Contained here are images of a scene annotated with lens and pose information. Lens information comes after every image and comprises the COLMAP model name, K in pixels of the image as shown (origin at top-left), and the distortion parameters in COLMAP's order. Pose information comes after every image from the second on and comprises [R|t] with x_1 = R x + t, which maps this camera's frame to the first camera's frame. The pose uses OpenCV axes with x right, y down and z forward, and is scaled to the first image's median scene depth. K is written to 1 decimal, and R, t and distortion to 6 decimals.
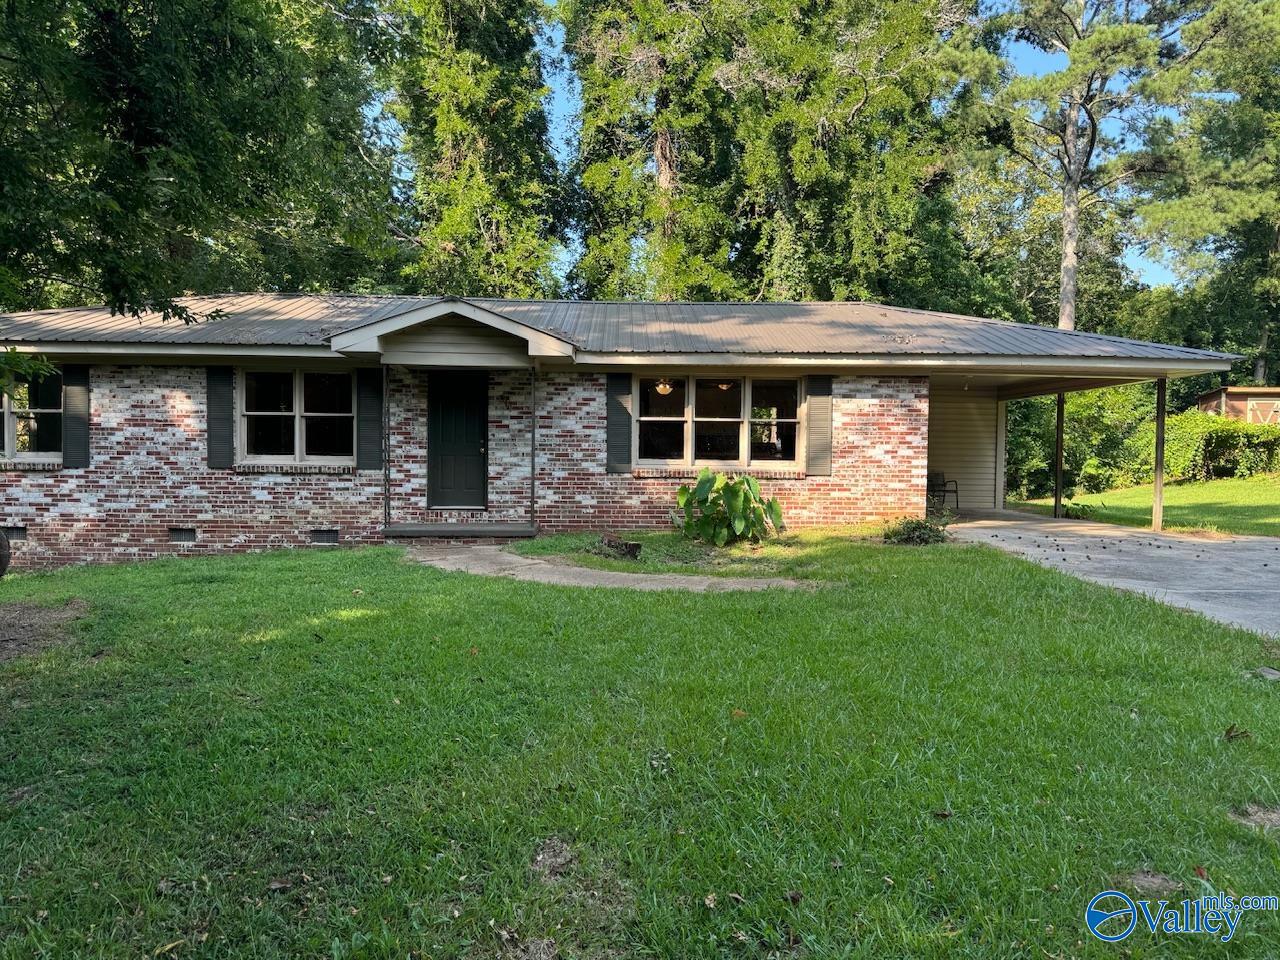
lens RADIAL K [[906.9, 0, 640.0], [0, 906.9, 480.0], [0, 0, 1]] dist [0.085719, -0.138590]
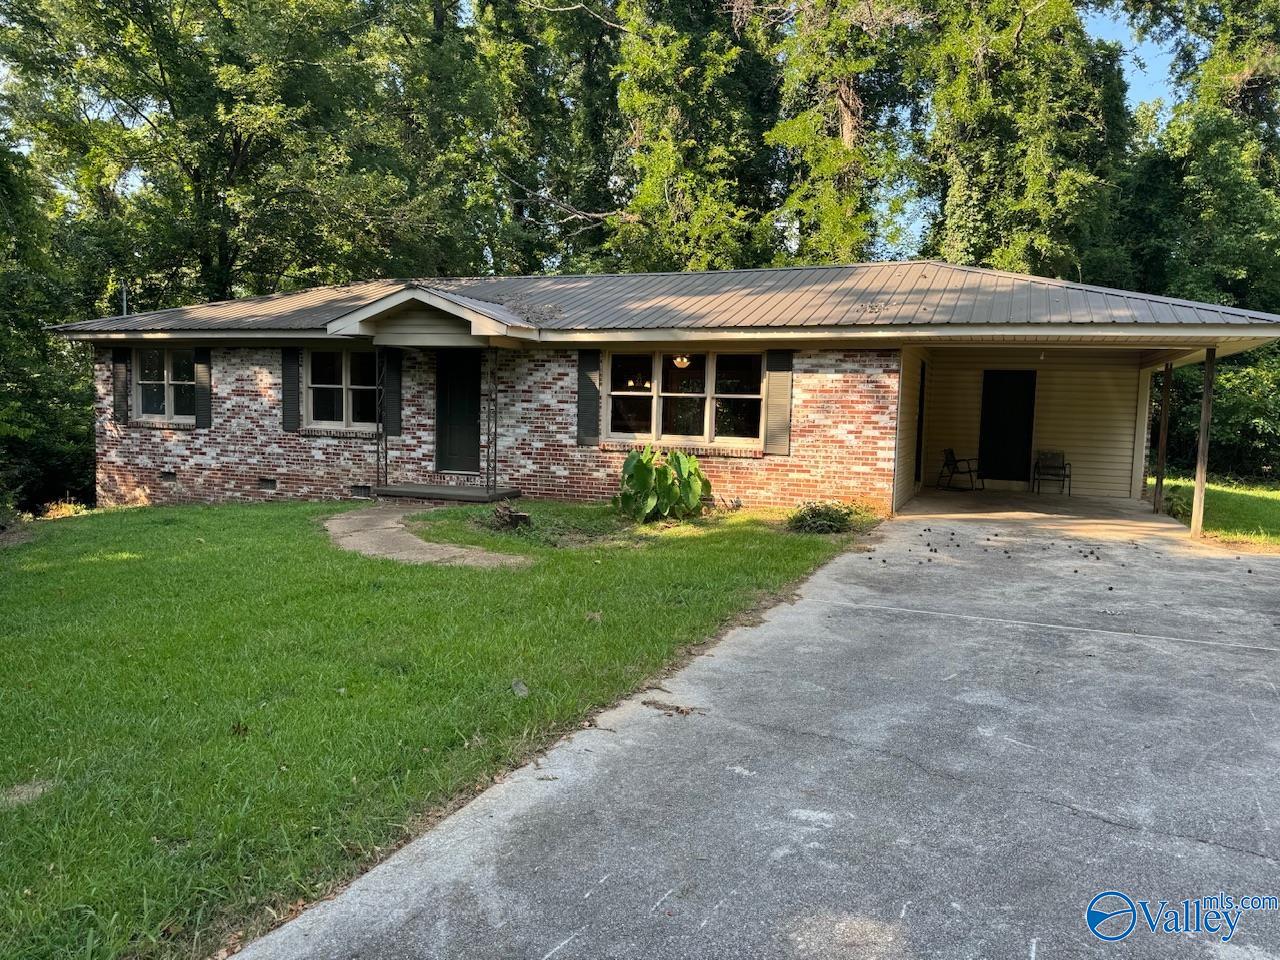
lens RADIAL K [[906.9, 0, 640.0], [0, 906.9, 480.0], [0, 0, 1]] dist [0.085719, -0.138590]
pose [[0.915222, 0.047017, -0.400197, 0.451710], [-0.027822, 0.998173, 0.053641, -0.026123], [0.401988, -0.037959, 0.914858, 0.068705]]
